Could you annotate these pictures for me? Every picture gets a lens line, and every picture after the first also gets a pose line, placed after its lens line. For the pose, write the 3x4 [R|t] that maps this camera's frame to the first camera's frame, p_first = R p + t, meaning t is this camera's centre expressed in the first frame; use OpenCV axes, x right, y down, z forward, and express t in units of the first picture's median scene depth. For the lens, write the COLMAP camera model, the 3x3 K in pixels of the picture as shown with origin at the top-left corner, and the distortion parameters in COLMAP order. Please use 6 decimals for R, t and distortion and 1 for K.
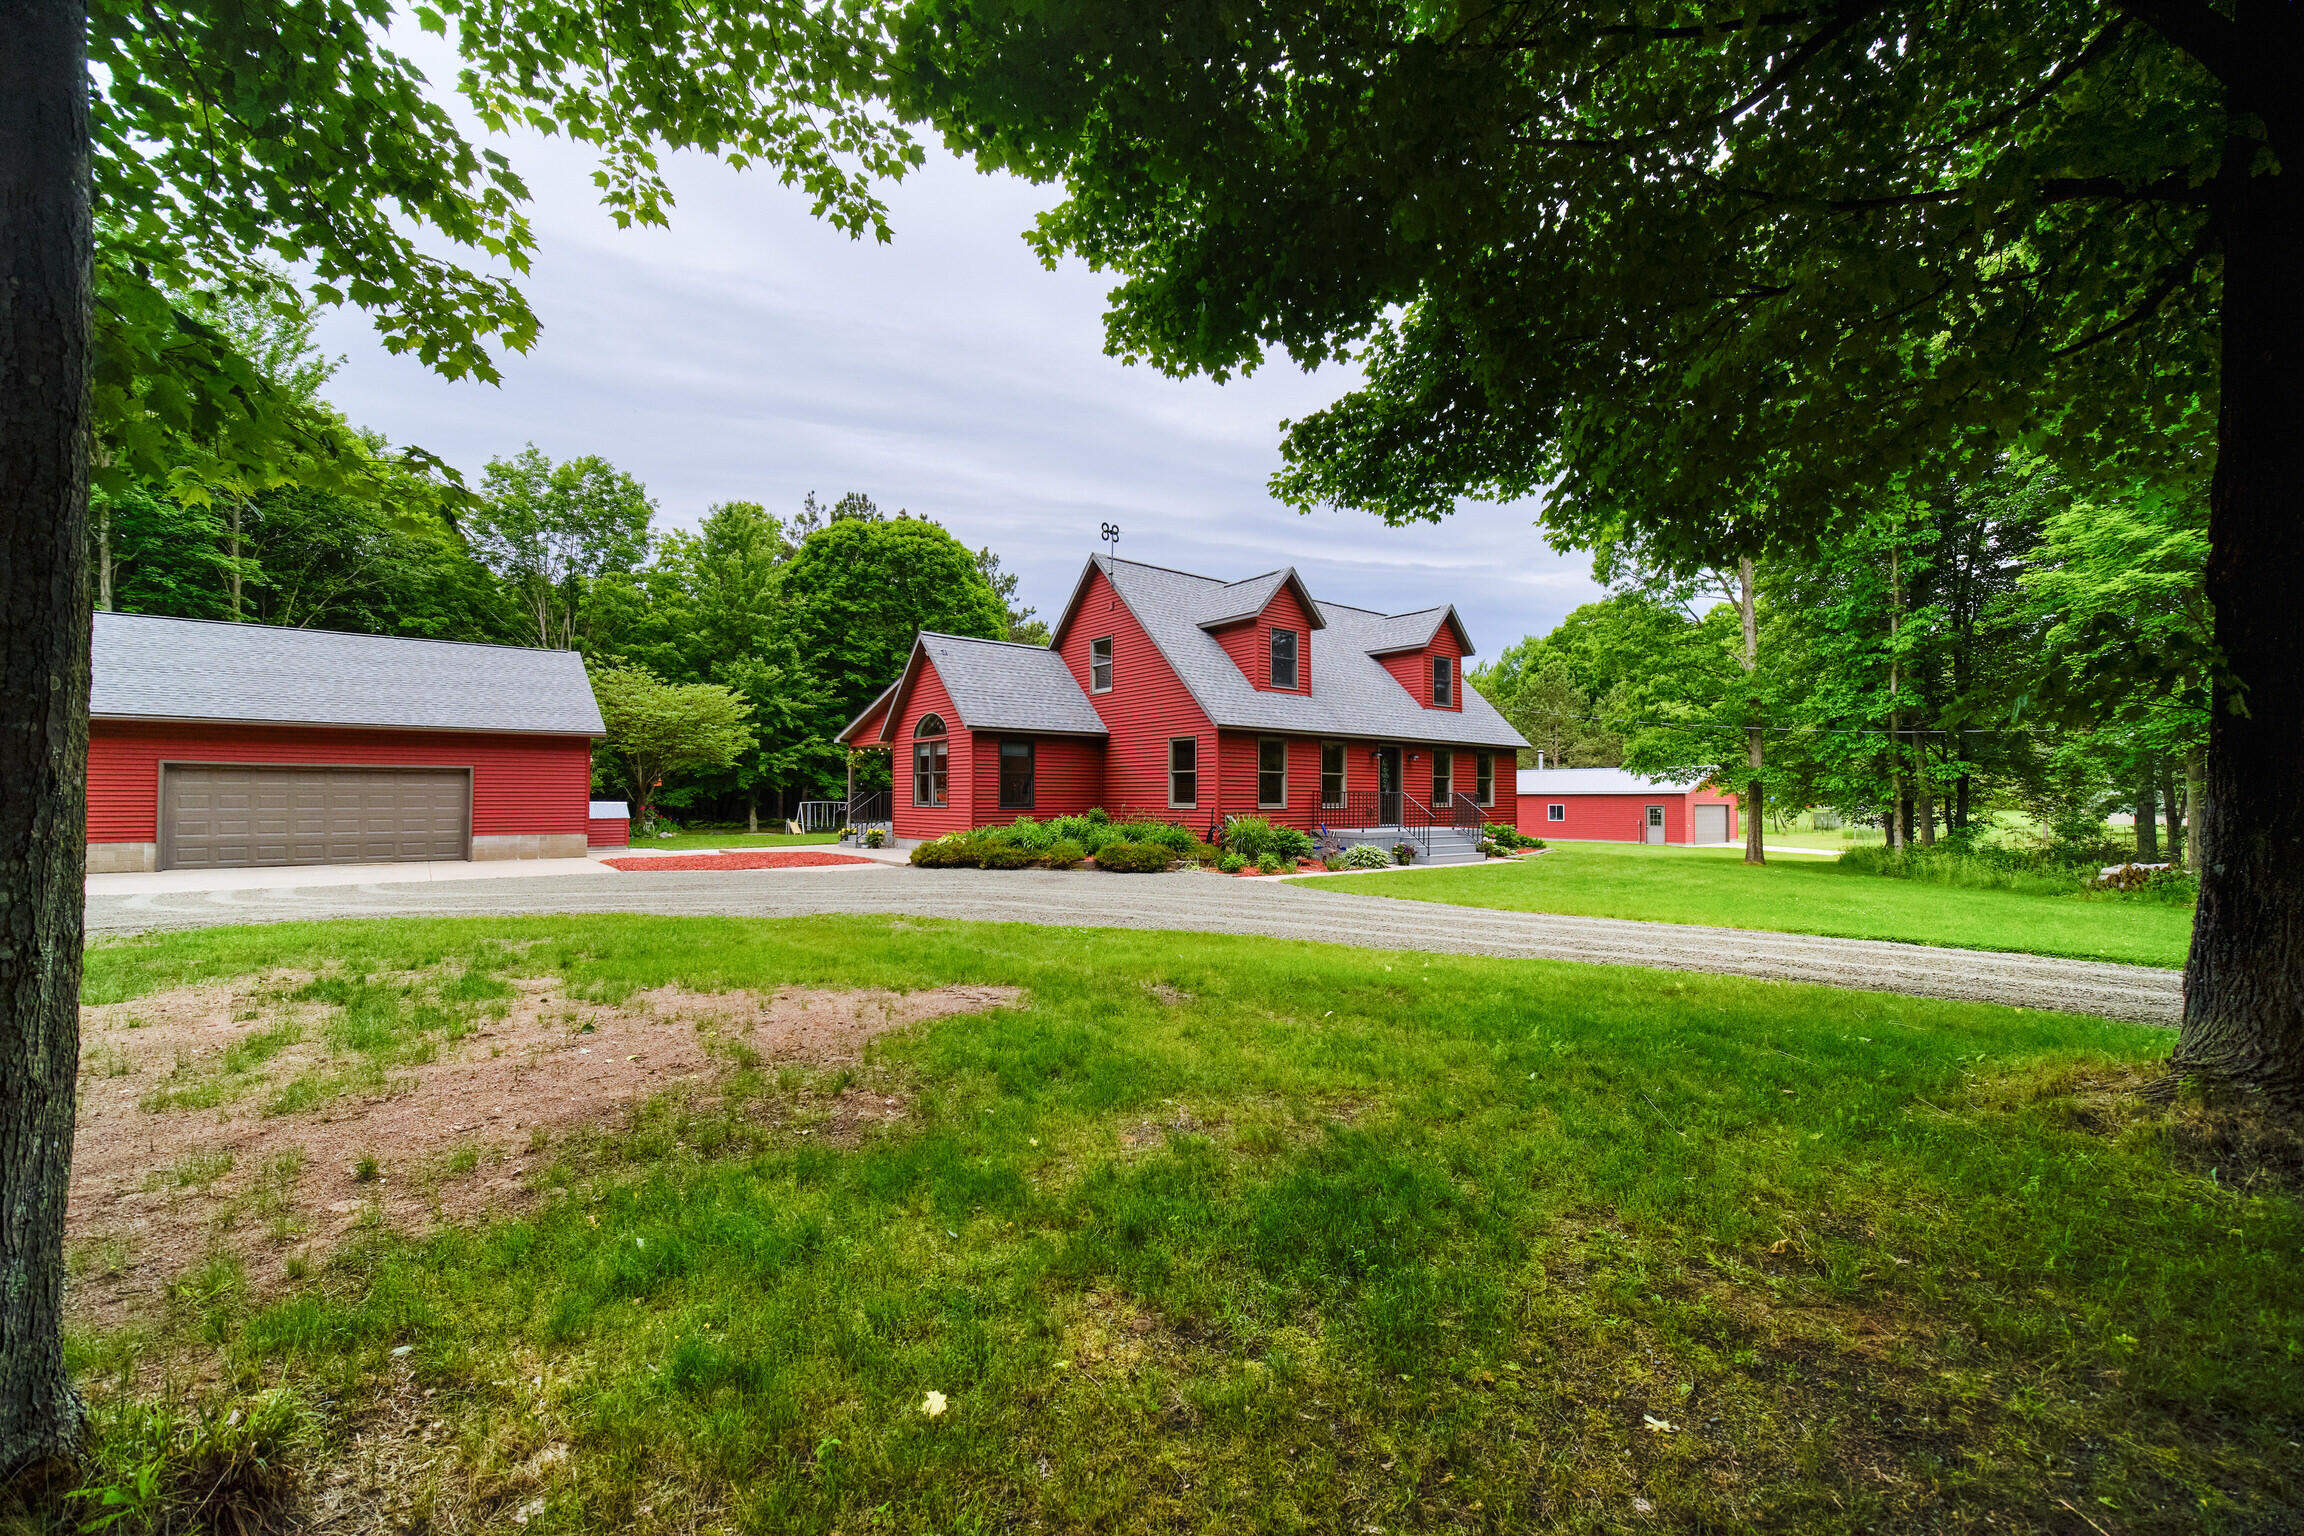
lens RADIAL K [[944.1, 0, 1152.0], [0, 944.1, 768.0], [0, 0, 1]] dist [-0.000005, 0.000090]
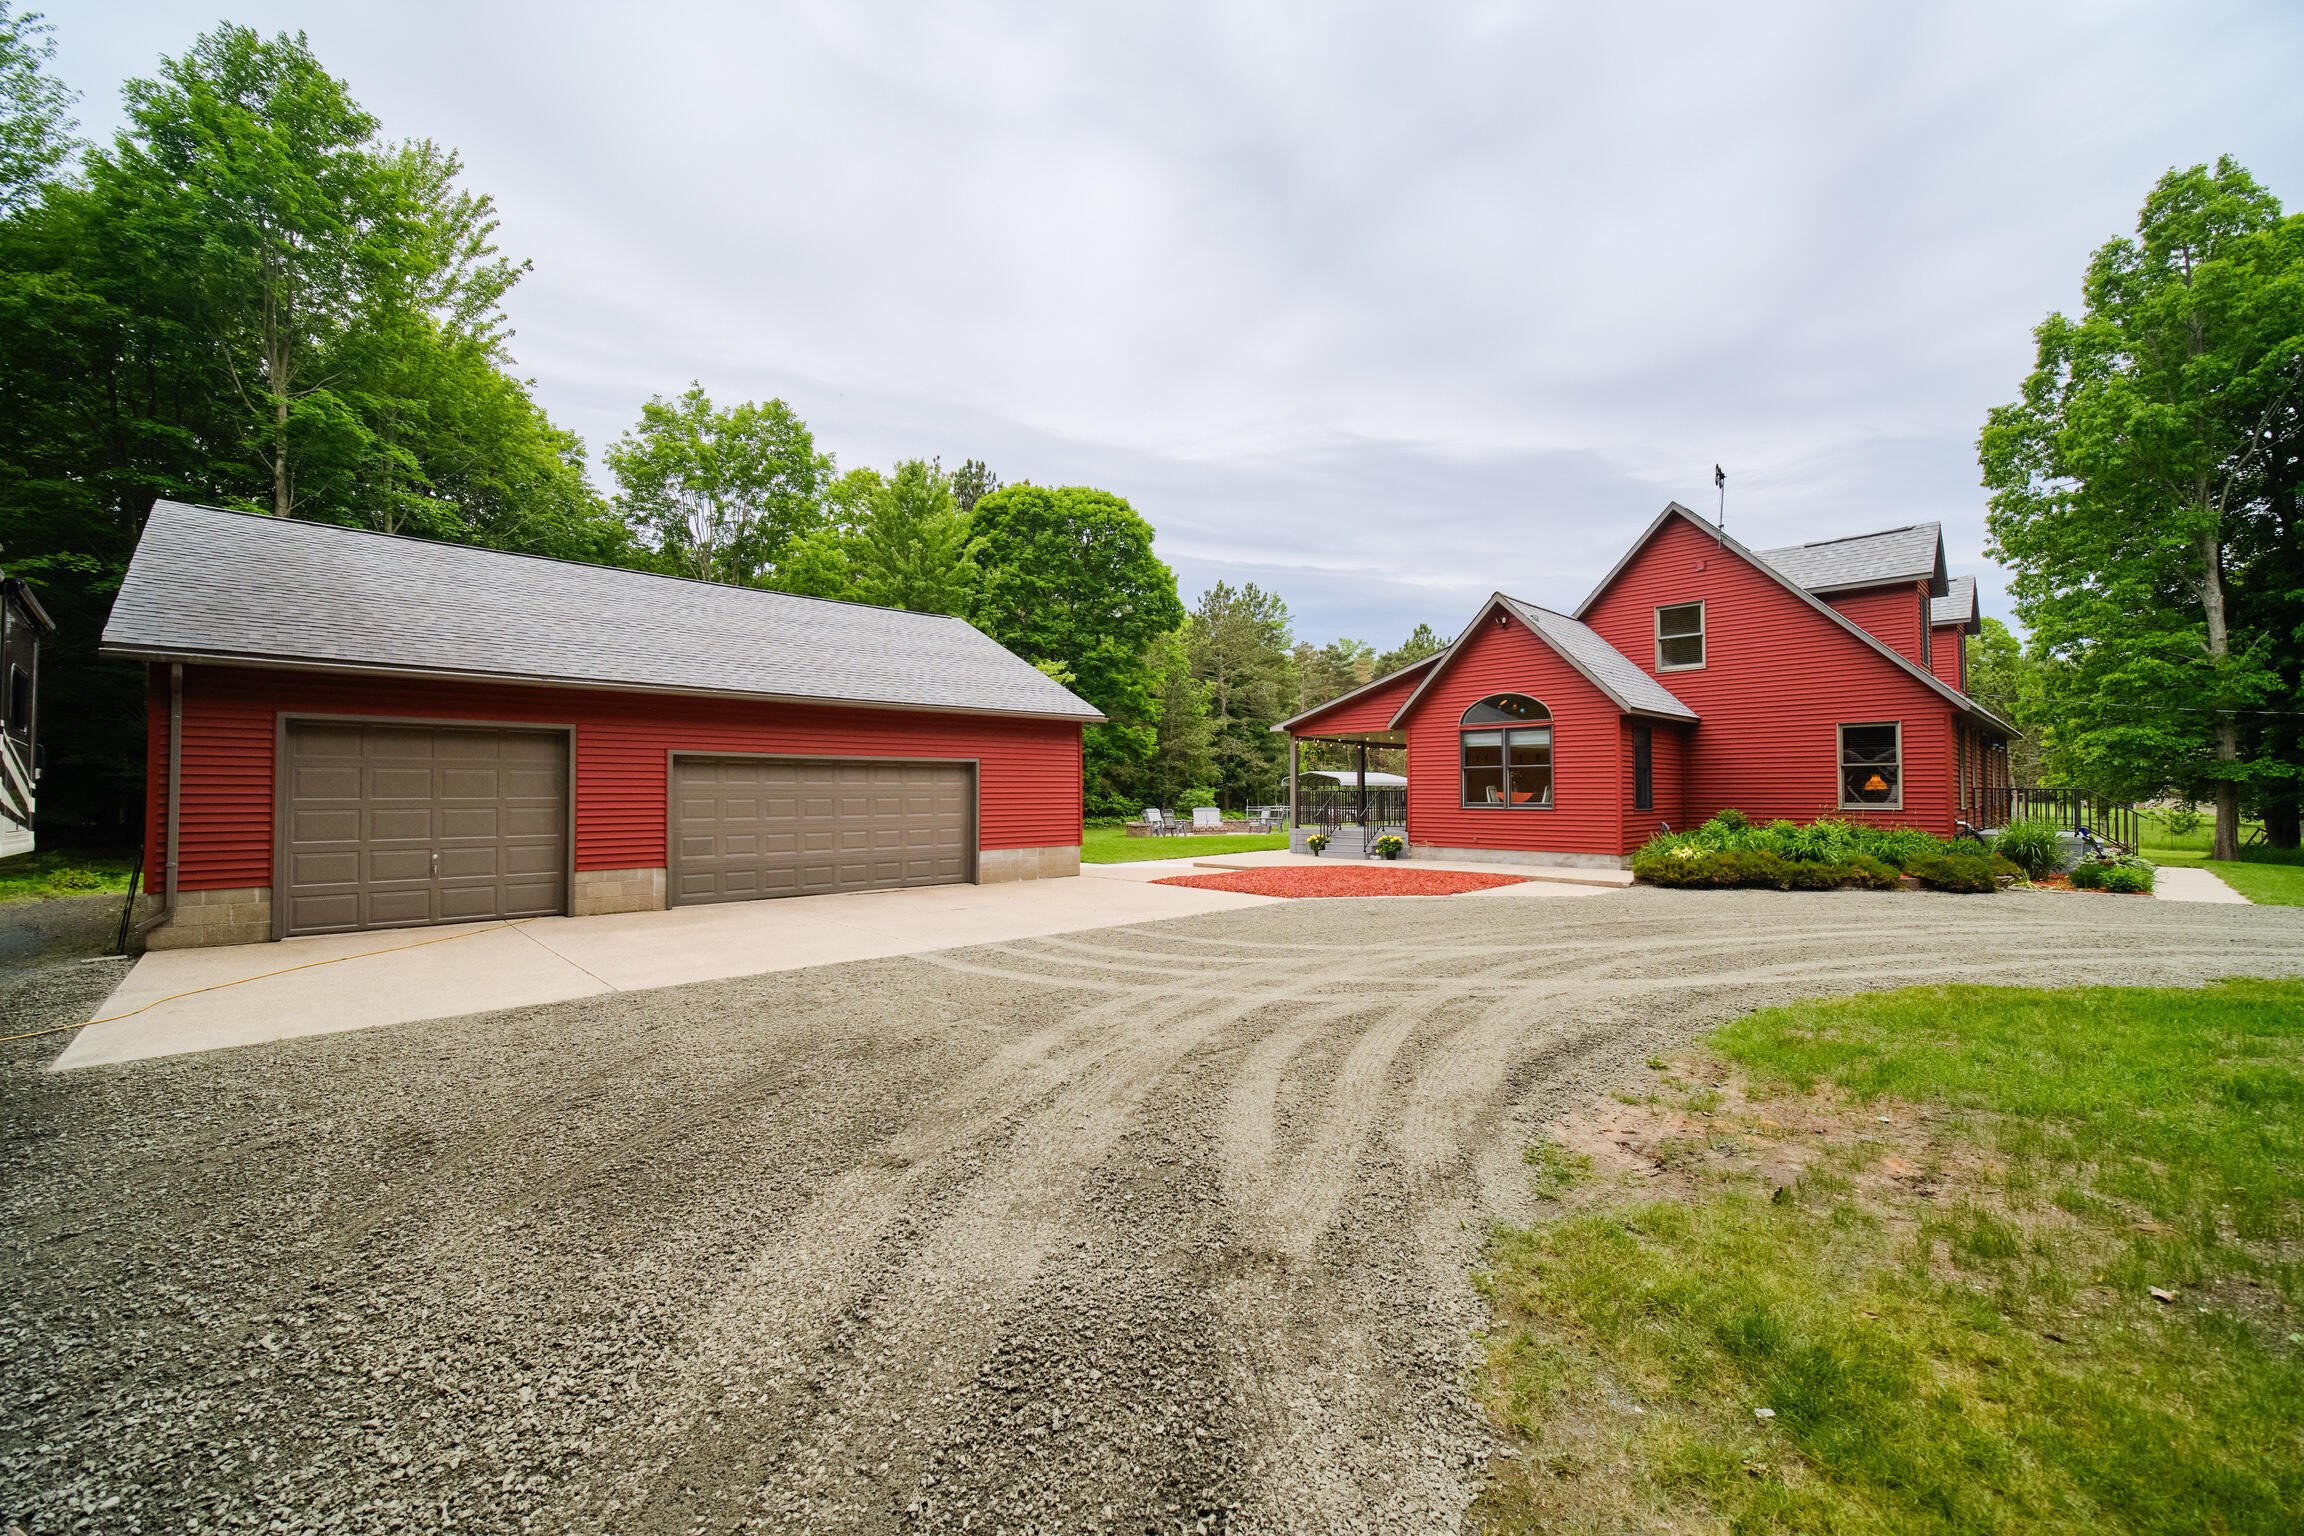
lens RADIAL K [[931.9, 0, 1134.0], [0, 931.9, 764.0], [0, 0, 1]] dist [-0.002097, 0.000112]
pose [[0.995894, -0.001143, 0.090519, -0.595780], [0.001059, 0.999999, 0.000970, 0.001361], [-0.090520, -0.000870, 0.995894, 0.217568]]
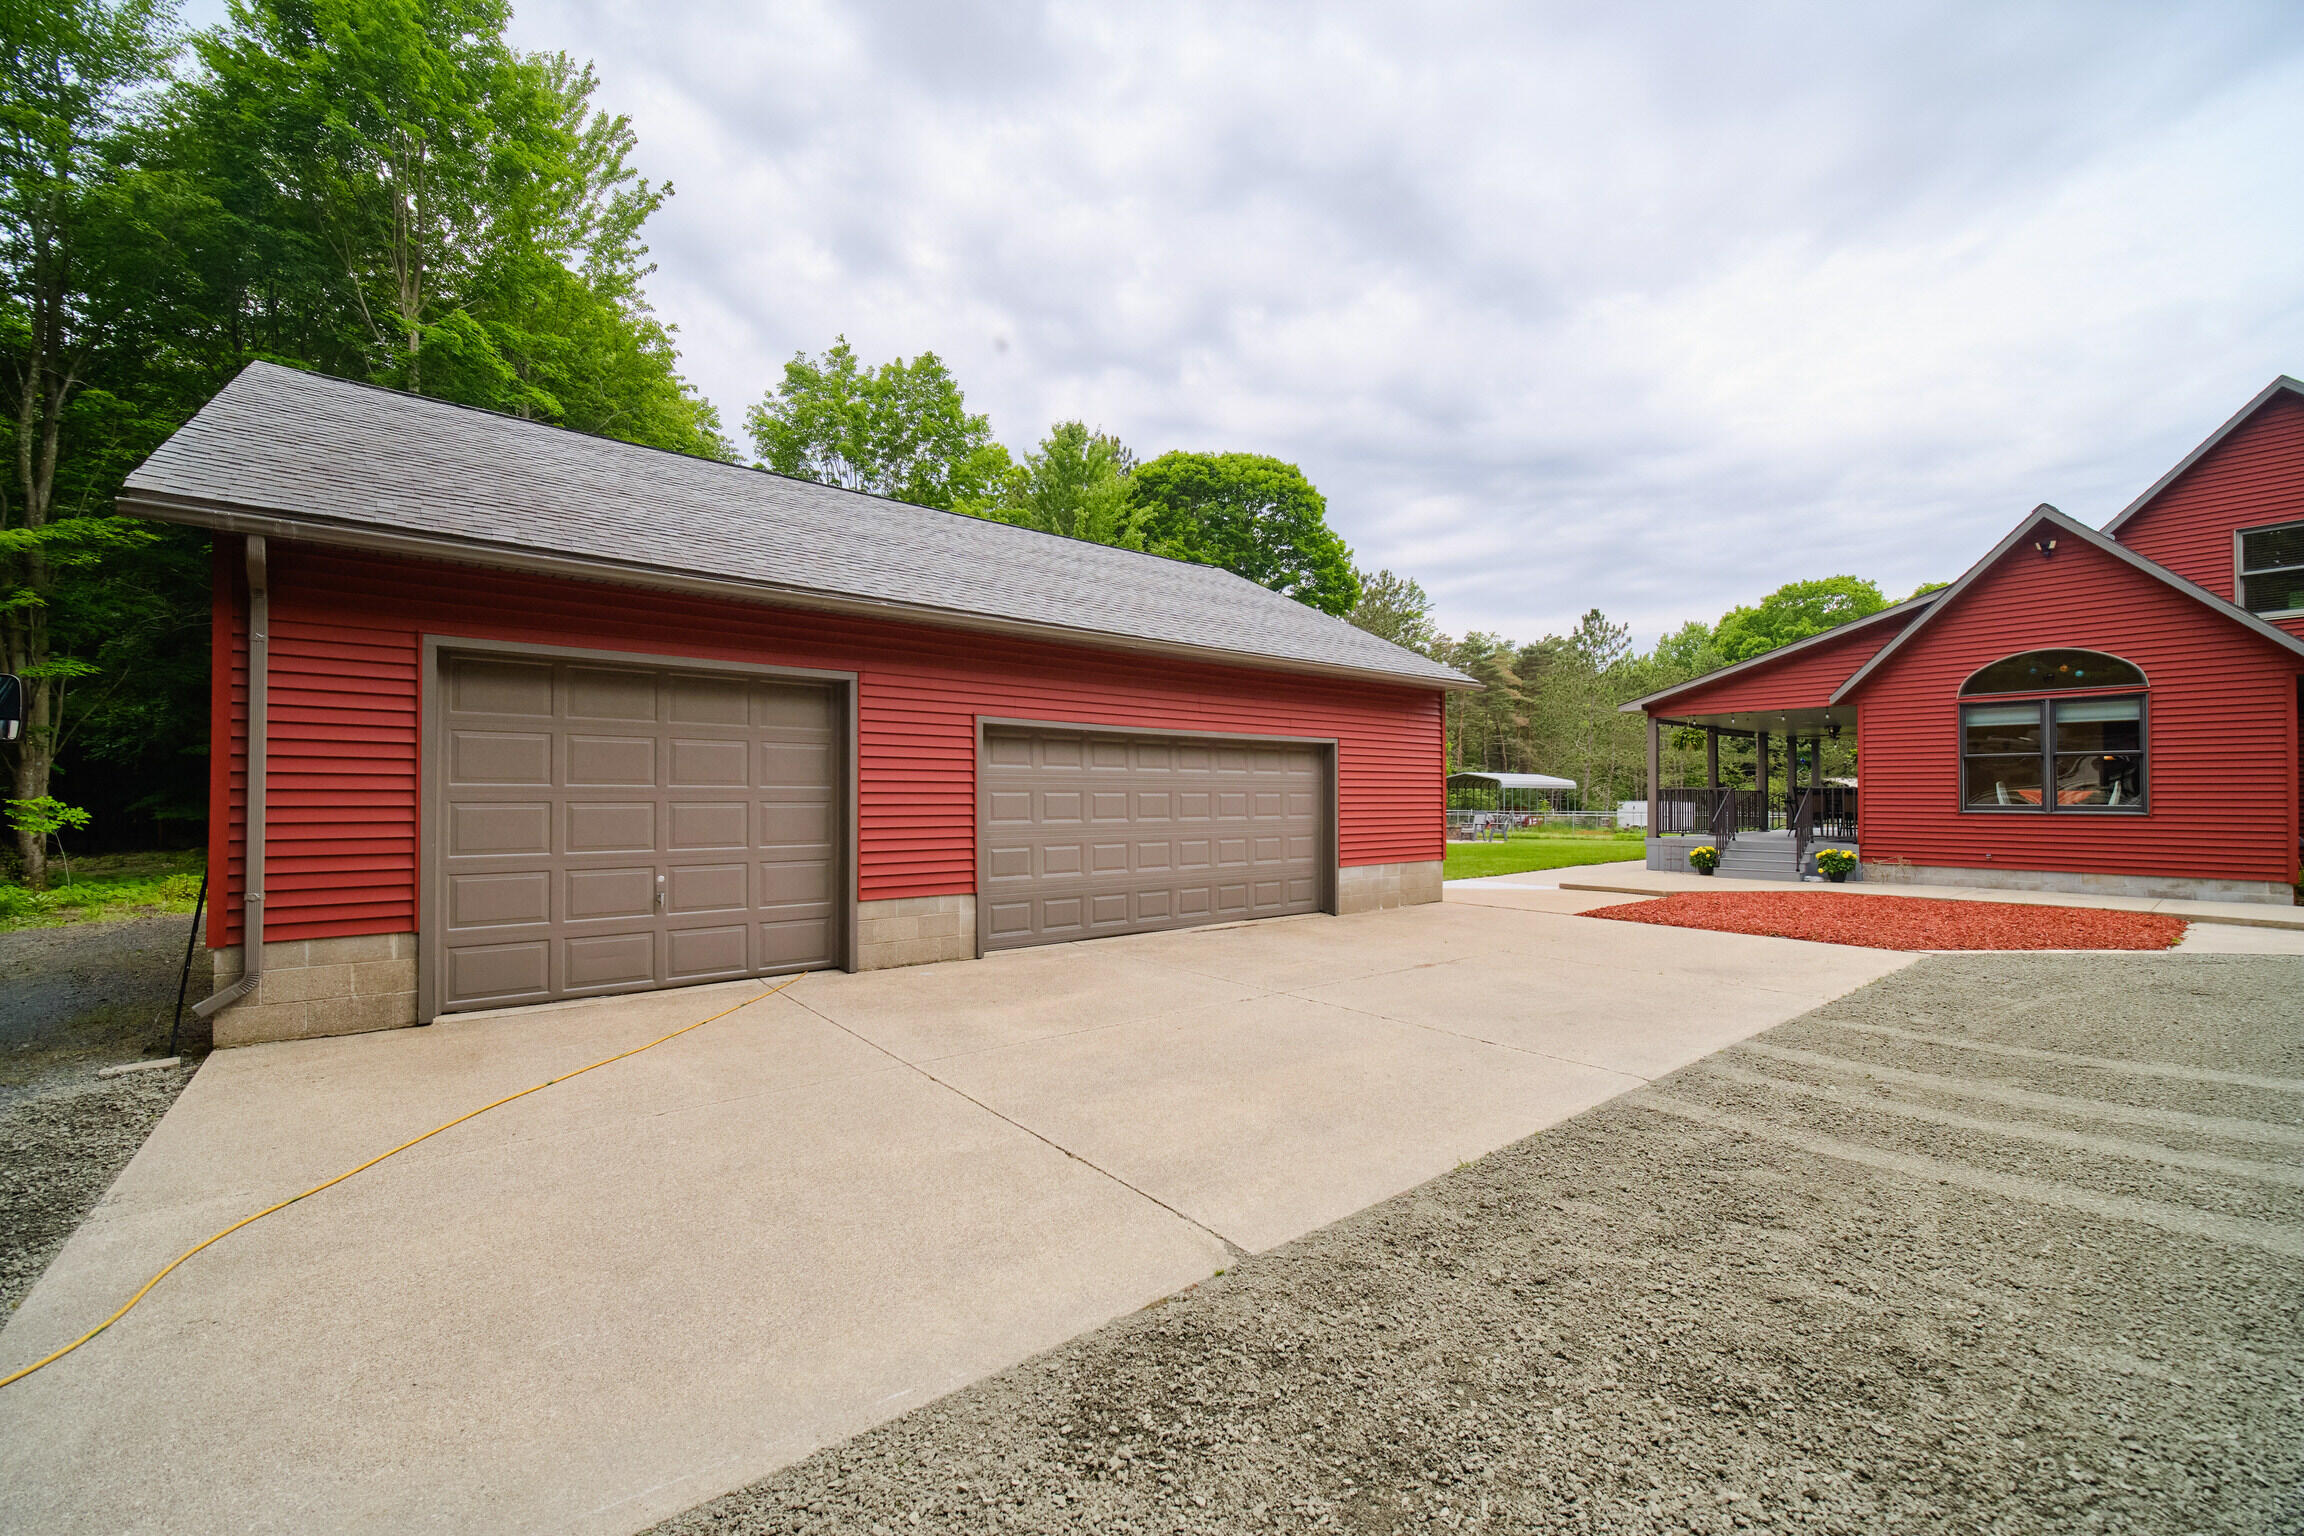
lens RADIAL K [[914.7, 0, 1120.6], [0, 914.7, 780.1], [0, 0, 1]] dist [0.002804, -0.000258]
pose [[0.999962, 0.000038, 0.008774, -0.762319], [-0.000154, 0.999912, 0.013261, 0.013221], [-0.008773, -0.013262, 0.999874, 0.428452]]
